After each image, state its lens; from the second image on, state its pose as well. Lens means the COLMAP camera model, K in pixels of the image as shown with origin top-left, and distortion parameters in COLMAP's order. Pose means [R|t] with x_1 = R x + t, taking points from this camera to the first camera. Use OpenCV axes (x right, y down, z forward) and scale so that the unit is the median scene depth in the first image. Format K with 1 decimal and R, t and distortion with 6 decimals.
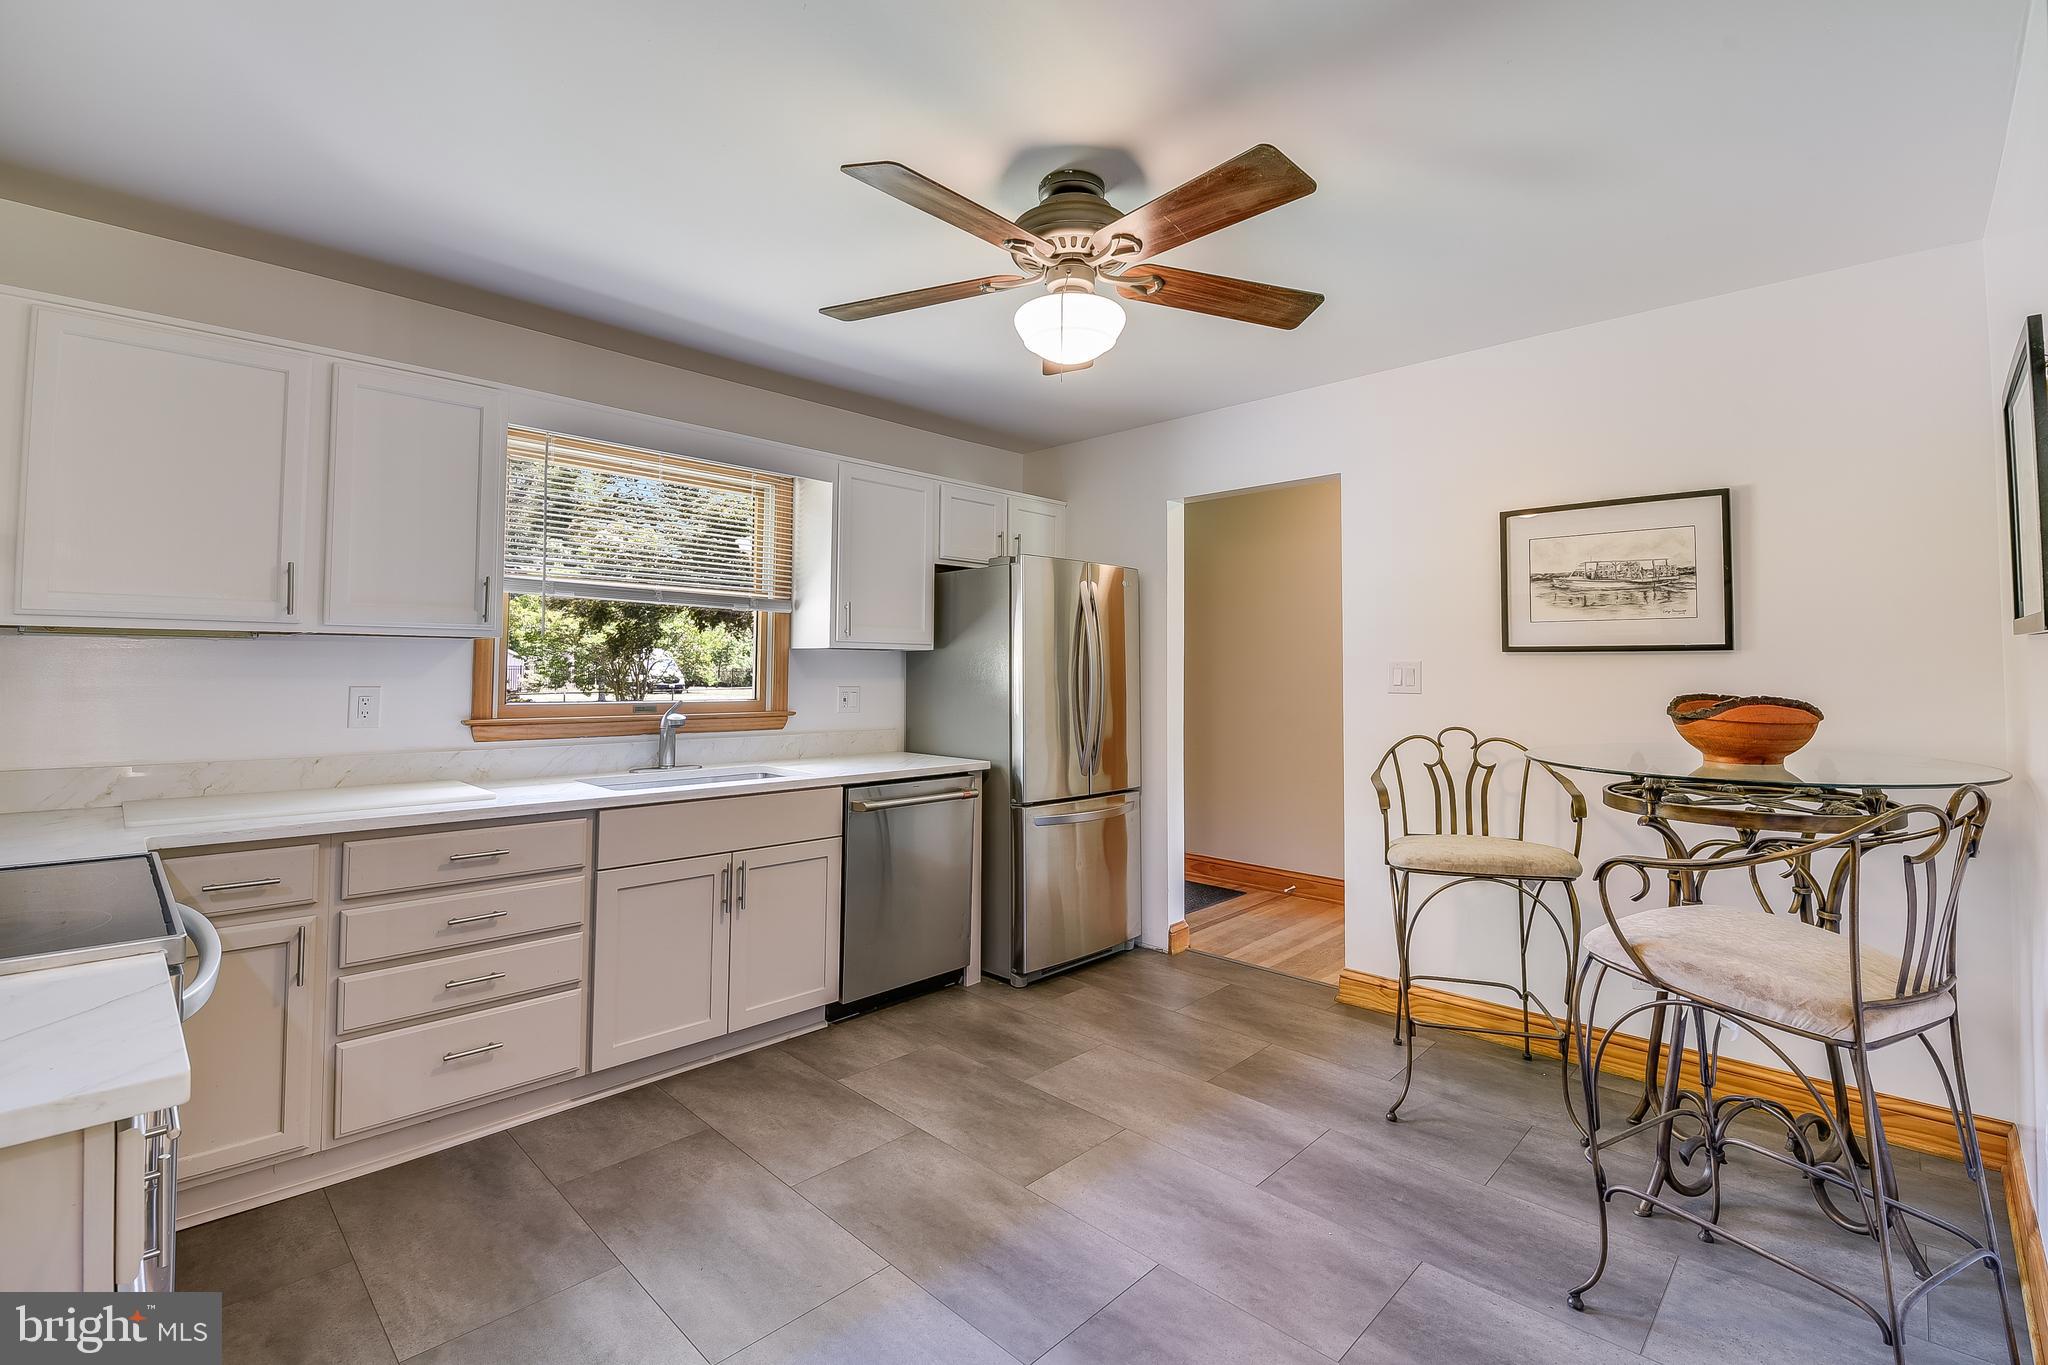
lens RADIAL K [[905.9, 0, 1016.6], [0, 905.9, 636.3], [0, 0, 1]] dist [0.001130, -0.009212]
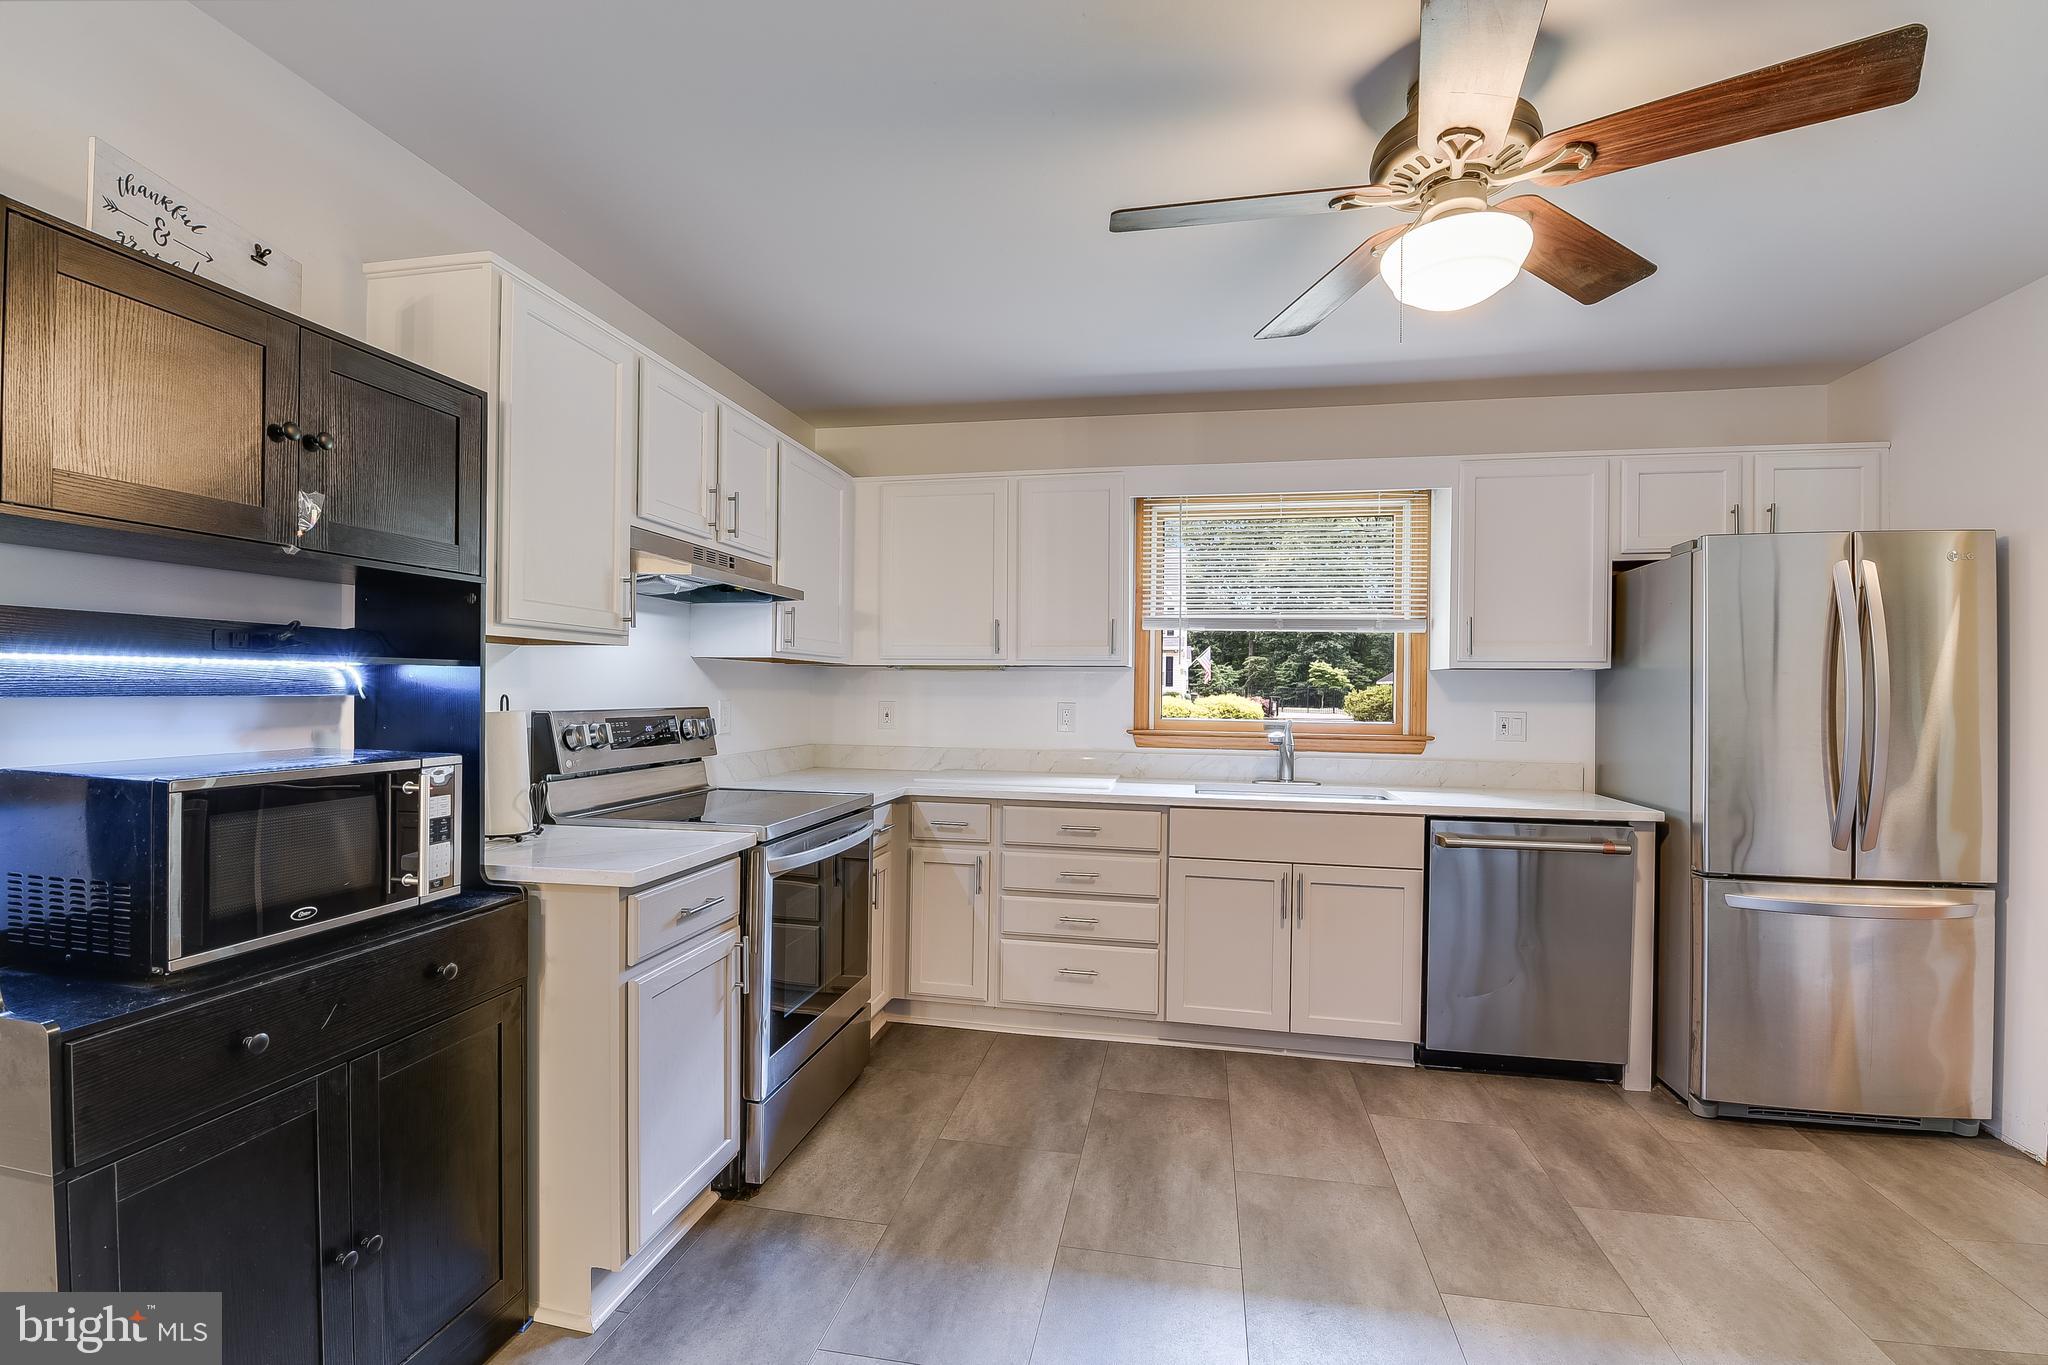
lens RADIAL K [[887.2, 0, 1028.8], [0, 887.2, 689.9], [0, 0, 1]] dist [0.000326, -0.009315]
pose [[0.552882, -0.000722, -0.833259, 0.410666], [0.024425, 0.999584, 0.015340, 0.013870], [0.832901, -0.028833, 0.552670, 0.193970]]
